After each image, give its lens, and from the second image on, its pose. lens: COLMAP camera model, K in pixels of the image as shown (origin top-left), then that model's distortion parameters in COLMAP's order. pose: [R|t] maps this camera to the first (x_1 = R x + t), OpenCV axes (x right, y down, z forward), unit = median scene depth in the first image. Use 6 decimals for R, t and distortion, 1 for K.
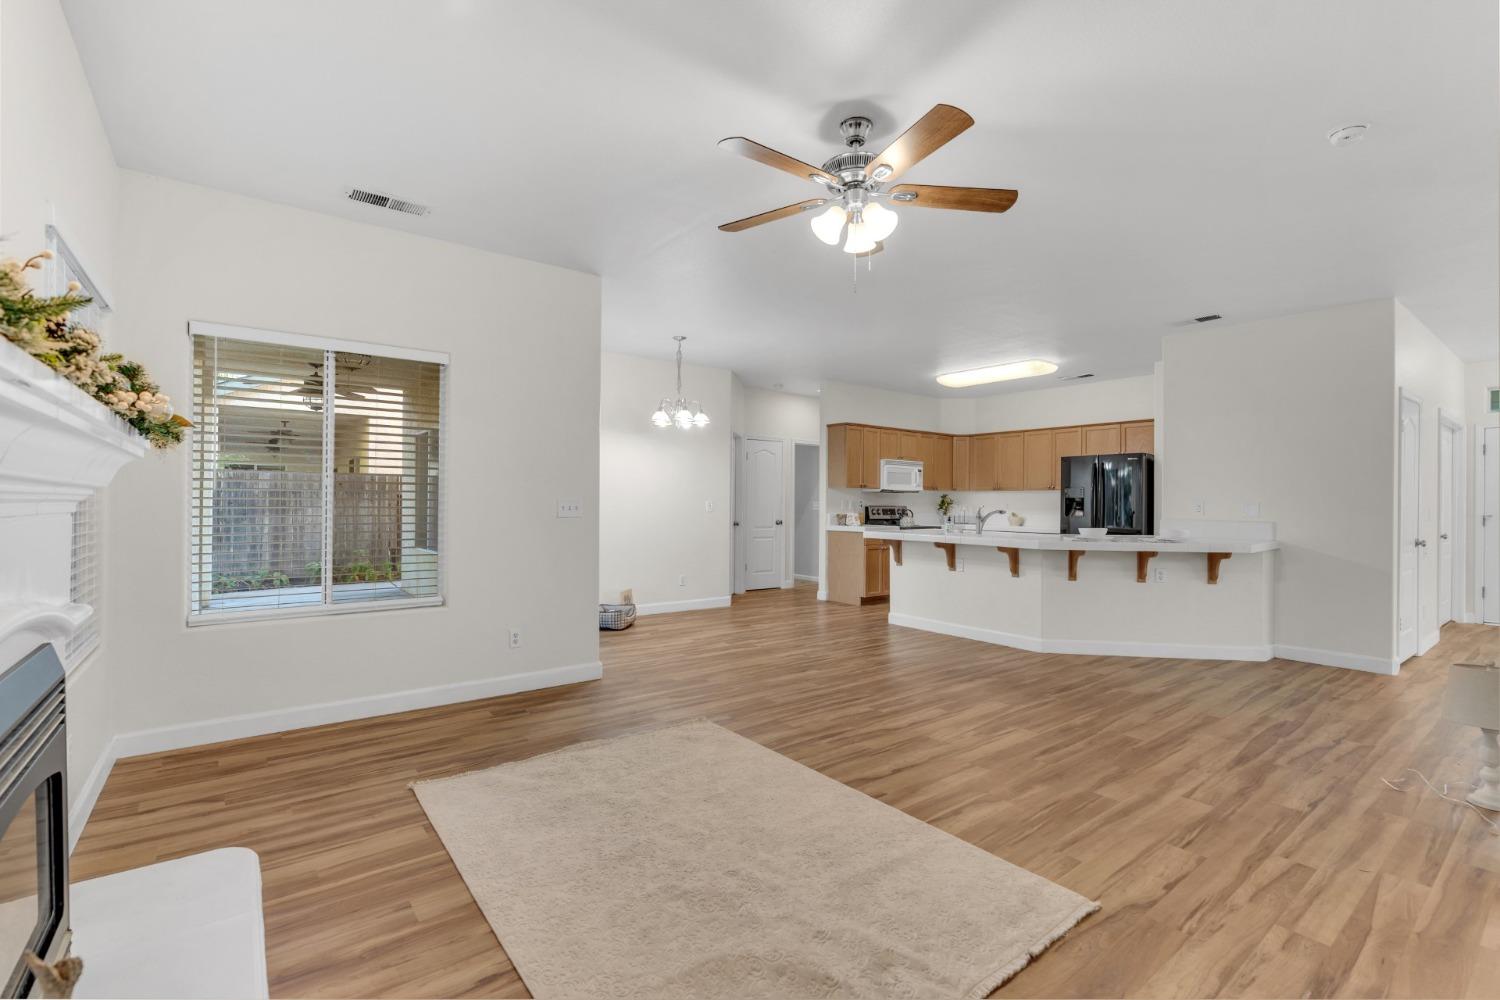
lens RADIAL K [[676.7, 0, 751.9], [0, 676.7, 497.3], [0, 0, 1]] dist [0.000294, 0.002428]
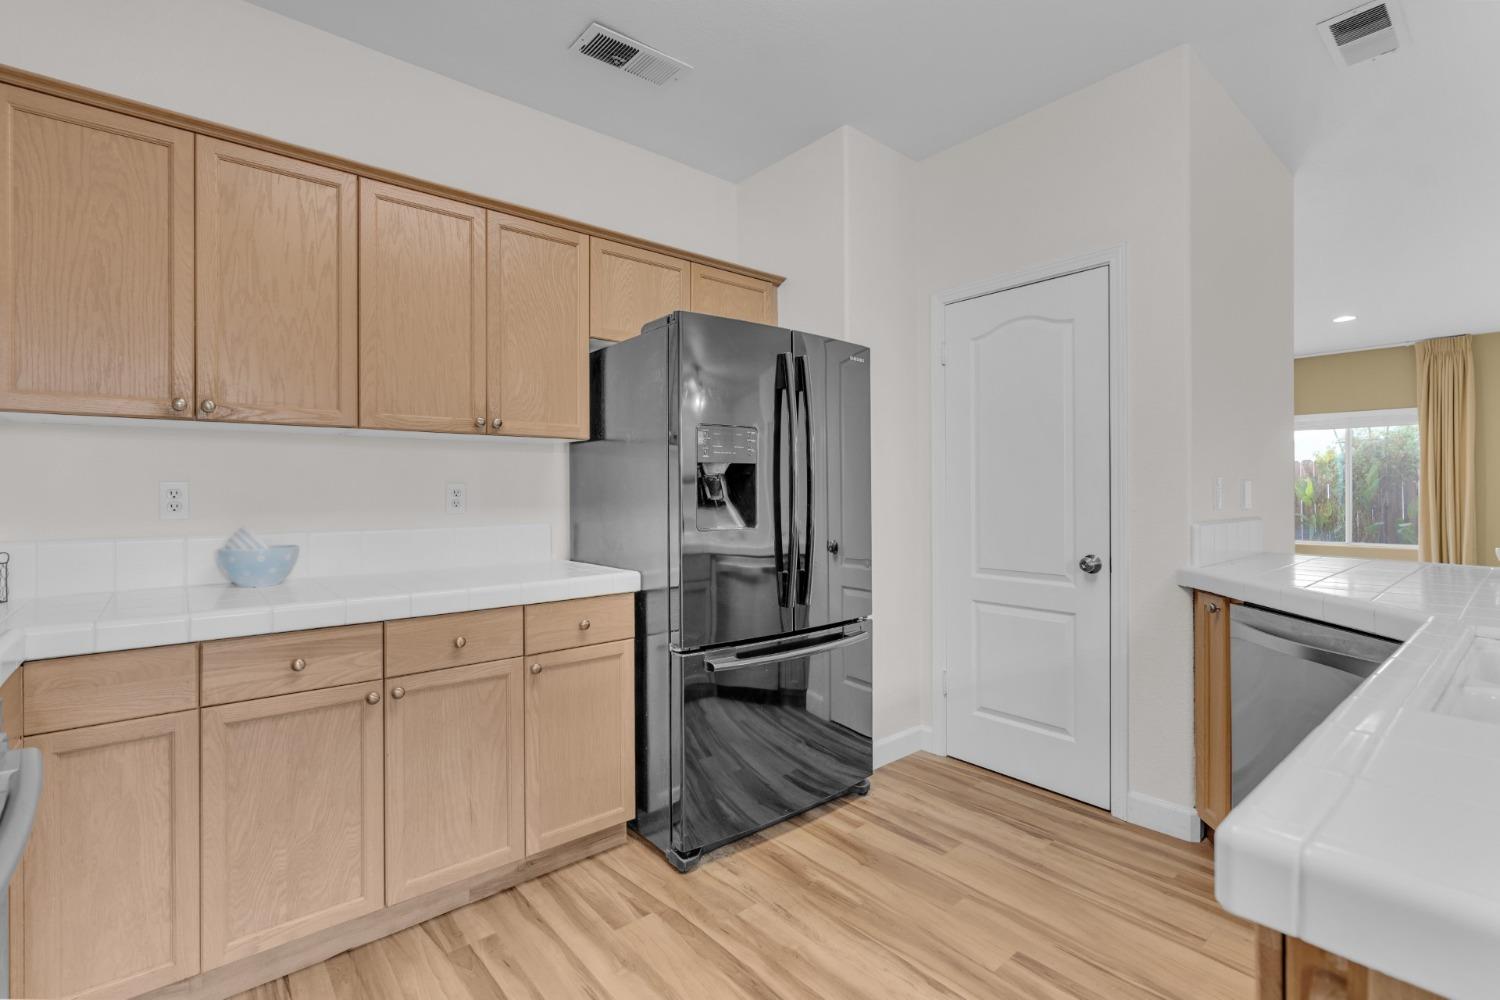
lens RADIAL K [[683.8, 0, 754.5], [0, 683.8, 490.2], [0, 0, 1]] dist [-0.010312, 0.006649]
pose [[-0.036923, -0.005019, 0.999306, 0.166496], [-0.004618, 0.999978, 0.004852, 0.008750], [-0.999307, -0.004436, -0.036945, 0.878356]]
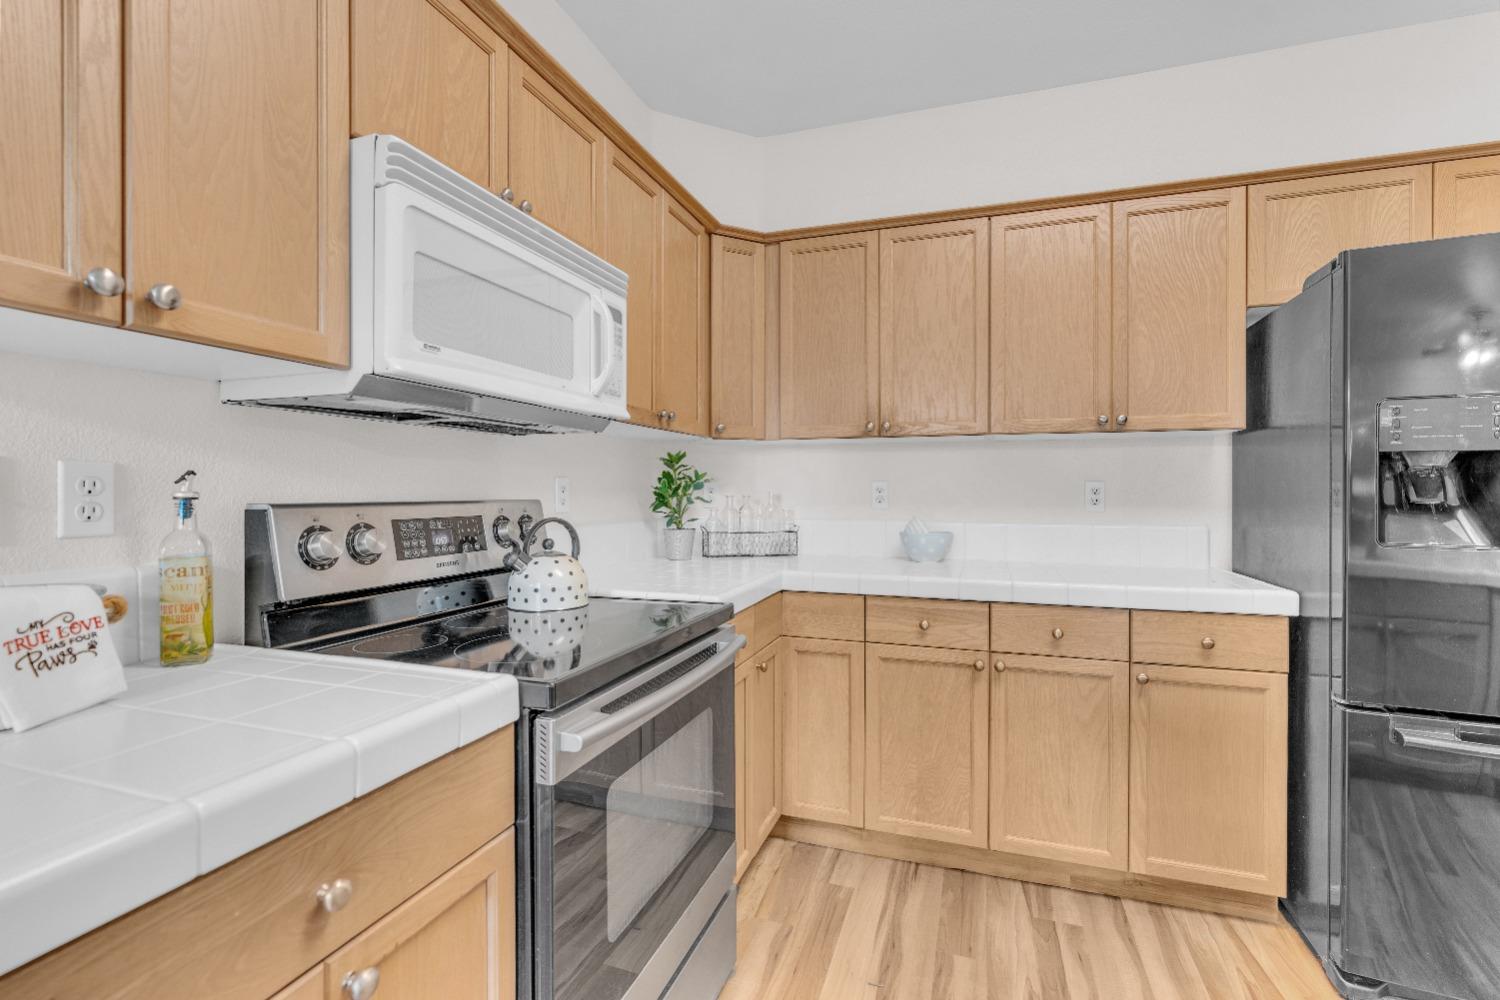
lens RADIAL K [[676.7, 0, 751.9], [0, 676.7, 497.3], [0, 0, 1]] dist [0.000294, 0.002428]
pose [[0.837400, -0.010409, 0.546492, 0.178402], [-0.002279, 0.999743, 0.022534, 0.008276], [-0.546586, -0.020116, 0.837161, 0.831127]]
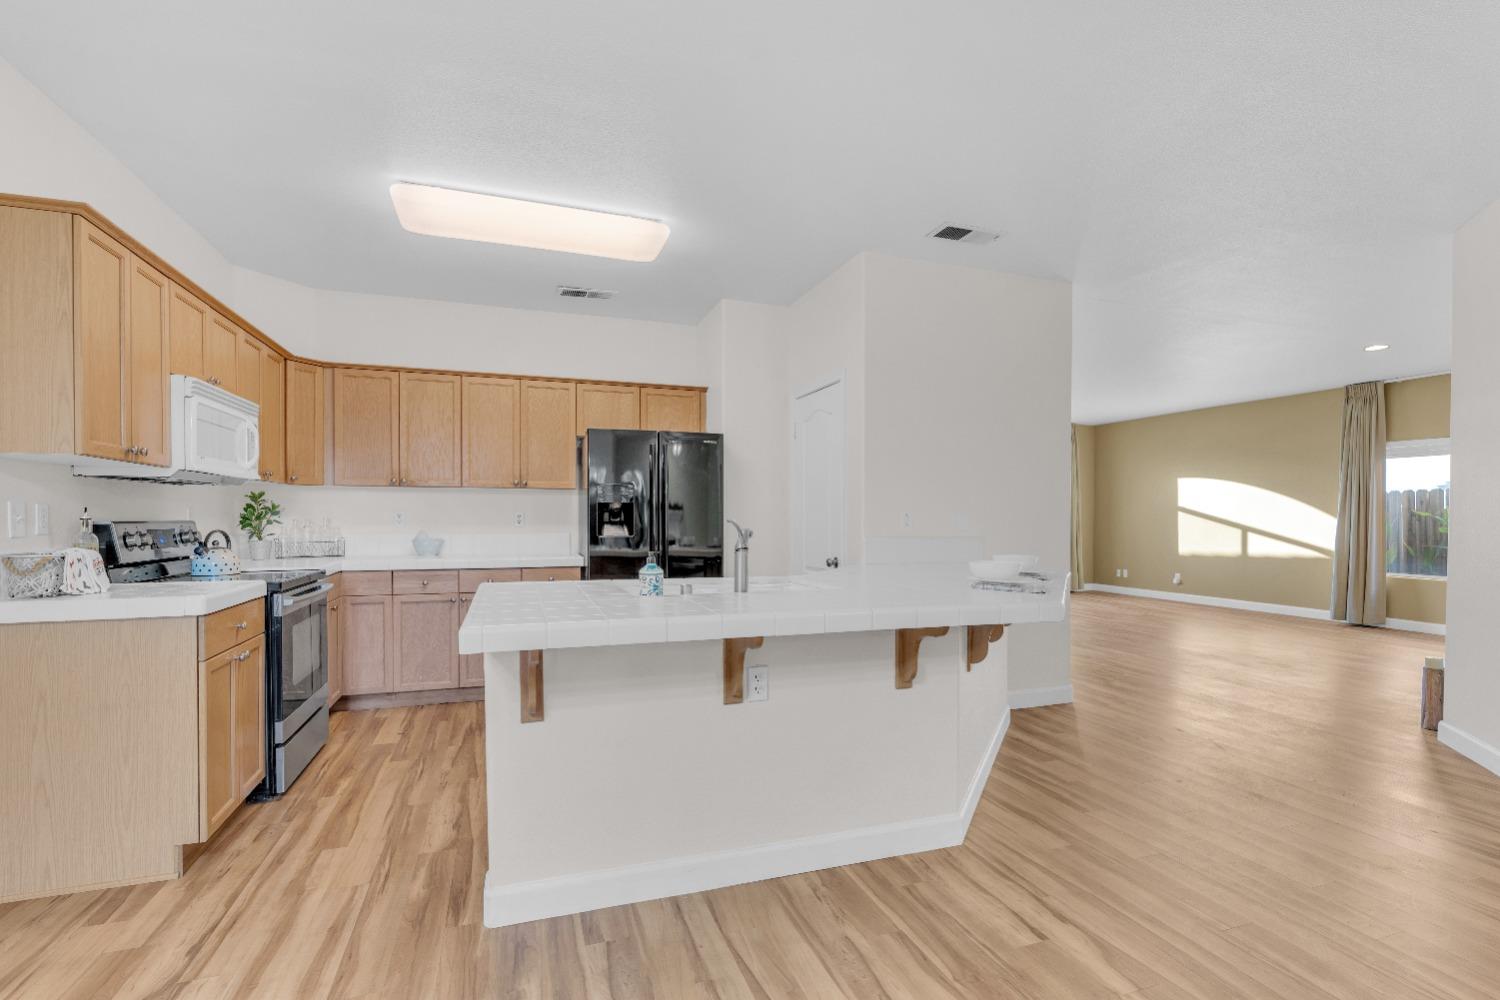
lens RADIAL K [[693.6, 0, 745.7], [0, 693.6, 526.7], [0, 0, 1]] dist [-0.000155, 0.000681]
pose [[0.328054, -0.018525, 0.944477, -0.030726], [-0.010576, 0.999673, 0.023281, 0.004925], [-0.944600, -0.017627, 0.327751, 0.620949]]
